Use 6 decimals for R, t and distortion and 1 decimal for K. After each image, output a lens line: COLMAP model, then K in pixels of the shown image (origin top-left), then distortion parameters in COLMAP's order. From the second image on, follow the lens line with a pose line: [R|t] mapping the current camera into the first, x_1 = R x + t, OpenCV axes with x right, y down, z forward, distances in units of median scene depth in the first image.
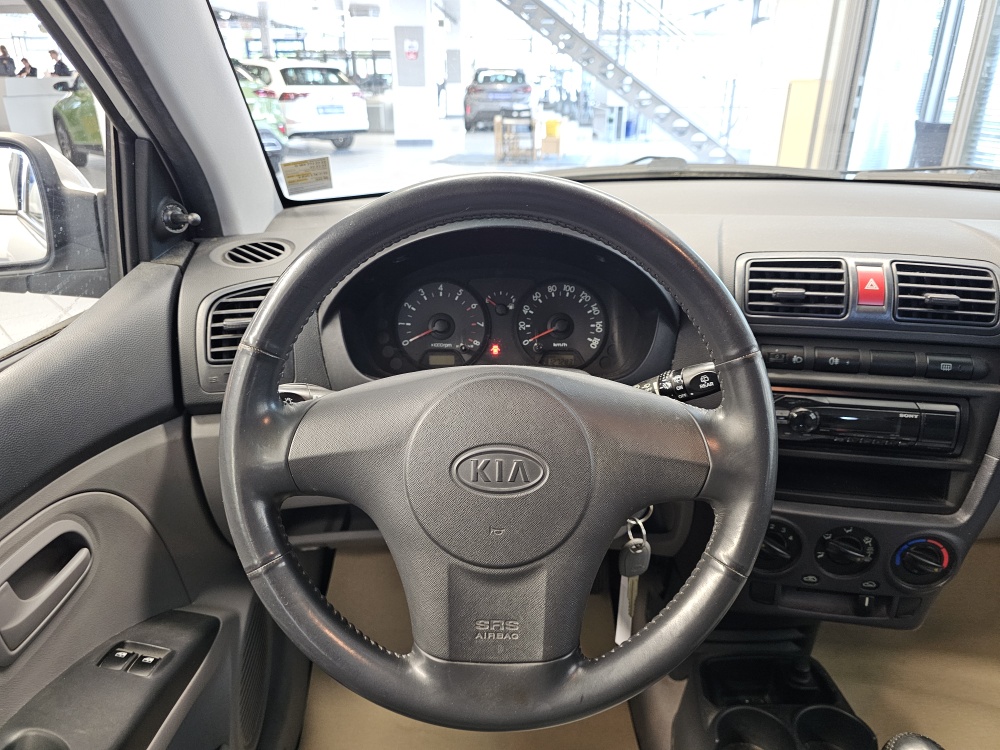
lens RADIAL K [[679.6, 0, 502.8], [0, 679.6, 379.4], [0, 0, 1]] dist [0.043793, -0.055740]
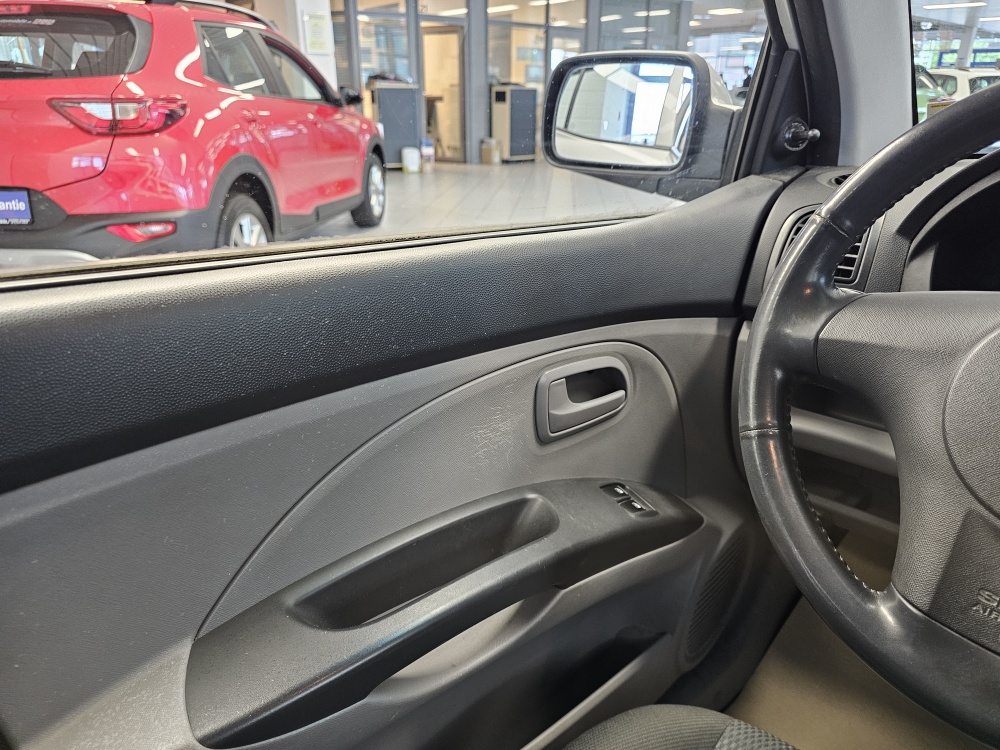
lens RADIAL K [[679.6, 0, 499.0], [0, 679.6, 374.7], [0, 0, 1]] dist [0.043793, -0.055740]
pose [[0.655355, 0.281454, -0.700924, 0.052702], [-0.301615, 0.948299, 0.098780, 0.141213], [0.692487, 0.146674, 0.706363, 0.016449]]
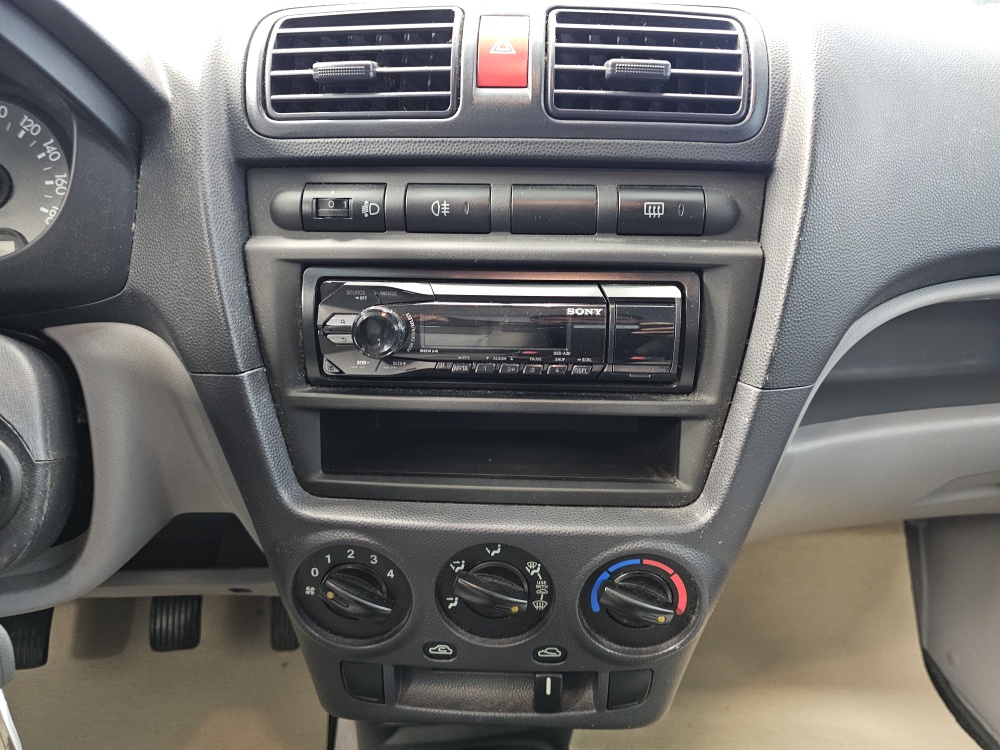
lens RADIAL K [[679.6, 0, 505.2], [0, 679.6, 375.4], [0, 0, 1]] dist [0.043793, -0.055740]
pose [[0.991773, -0.045596, 0.119613, 0.464307], [0.045899, 0.998946, 0.000223, 0.093741], [-0.119497, 0.005269, 0.992821, 0.512137]]
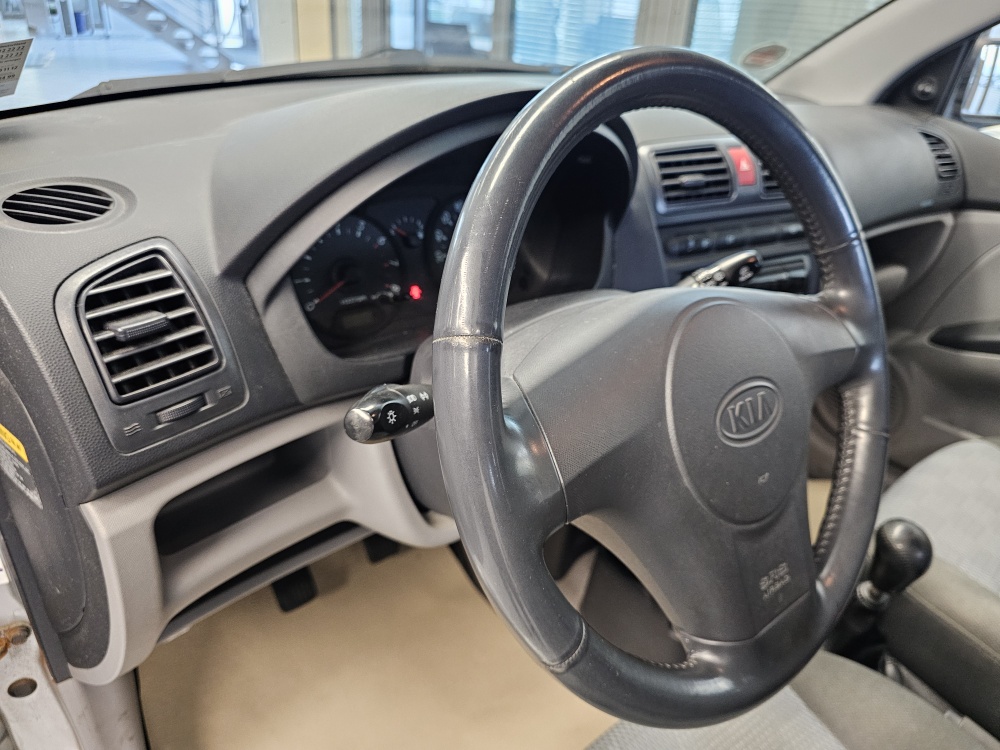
lens RADIAL K [[679.6, 0, 507.1], [0, 679.6, 391.7], [0, 0, 1]] dist [0.043793, -0.055740]
pose [[0.763654, -0.276772, 0.583293, -0.491068], [0.193841, 0.960060, 0.201768, -0.082456], [-0.615840, -0.041015, 0.786803, 0.338781]]
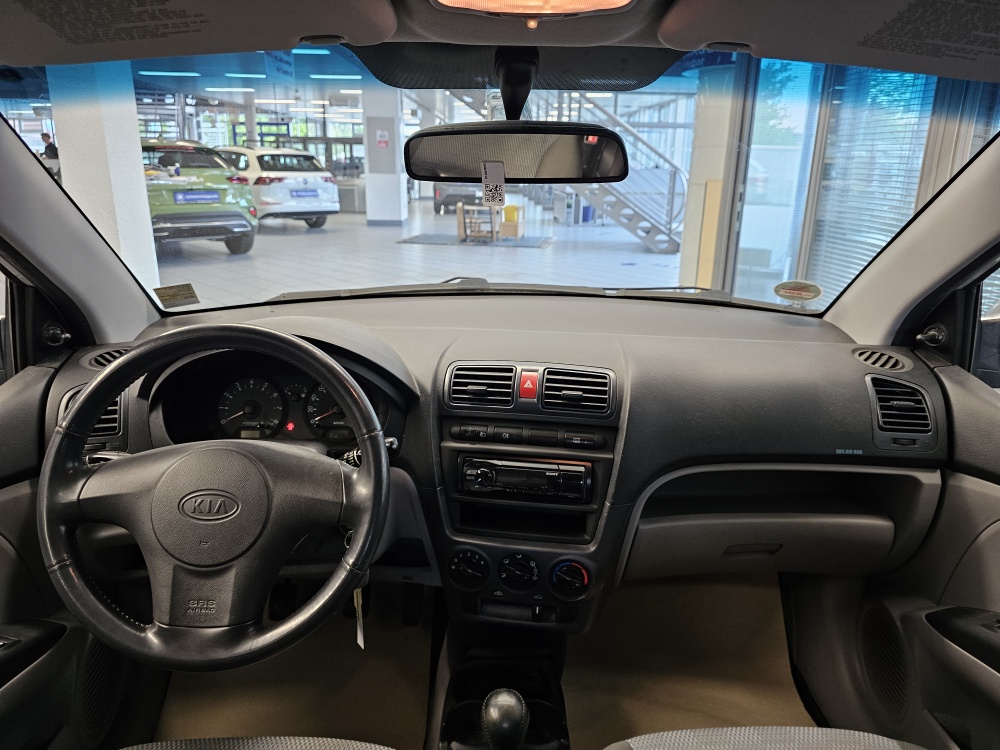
lens RADIAL K [[679.6, 0, 498.7], [0, 679.6, 360.7], [0, 0, 1]] dist [0.043793, -0.055740]
pose [[0.999726, 0.006272, 0.022572, 0.432975], [-0.003345, 0.991840, -0.127447, -0.001563], [-0.023188, 0.127337, 0.991588, -0.455740]]
